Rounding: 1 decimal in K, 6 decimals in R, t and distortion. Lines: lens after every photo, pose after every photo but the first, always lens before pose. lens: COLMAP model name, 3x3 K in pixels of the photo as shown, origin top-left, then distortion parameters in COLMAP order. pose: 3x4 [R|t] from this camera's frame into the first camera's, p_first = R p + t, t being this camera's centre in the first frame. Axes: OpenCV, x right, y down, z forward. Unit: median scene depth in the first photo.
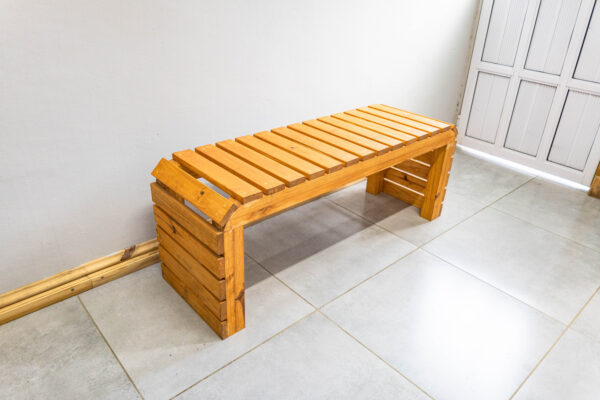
lens RADIAL K [[438.0, 0, 300.0], [0, 438.0, 200.0], [0, 0, 1]] dist [-0.033082, -0.004182]
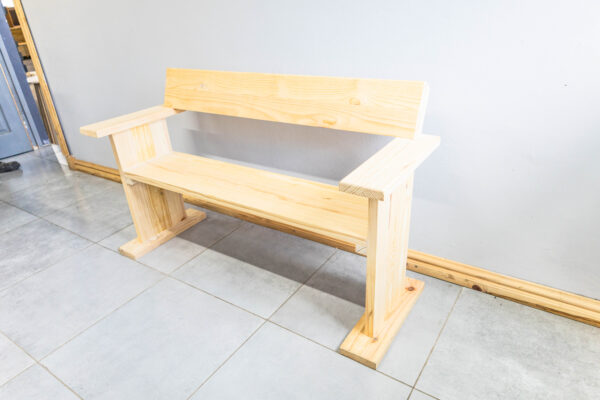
lens RADIAL K [[409.3, 0, 300.0], [0, 409.3, 200.0], [0, 0, 1]] dist [0.006553, 0.002249]
pose [[0.244380, 0.385531, -0.889744, 1.173063], [-0.391626, 0.878644, 0.273156, -0.465039], [0.887078, 0.281693, 0.365707, 0.801316]]
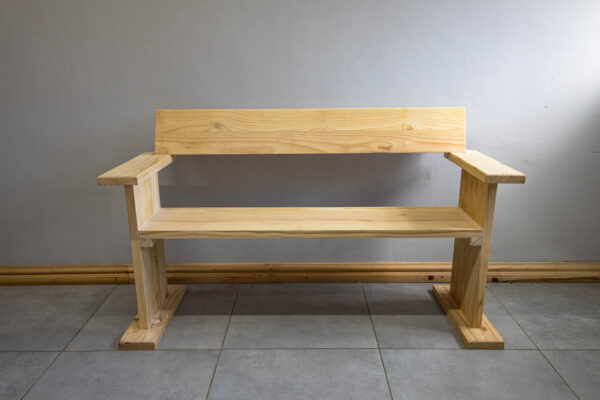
lens RADIAL K [[492.6, 0, 300.0], [0, 492.6, 200.0], [0, 0, 1]] dist [0.016774, 0.002331]
pose [[0.741381, 0.135696, -0.657223, 0.933795], [-0.283443, 0.951019, -0.123382, -0.012302], [0.608289, 0.277758, 0.743529, 0.077060]]
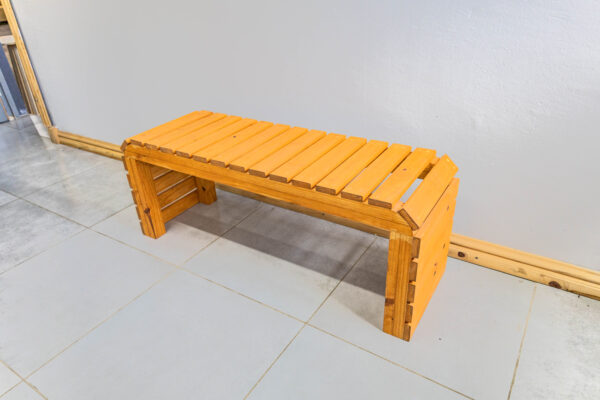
lens RADIAL K [[421.9, 0, 300.0], [0, 421.9, 200.0], [0, 0, 1]] dist [0.023722, -0.003634]
pose [[0.262269, 0.427698, -0.865037, 0.992739], [-0.402264, 0.863274, 0.304864, -0.366166], [0.877154, 0.268017, 0.398457, 0.760389]]
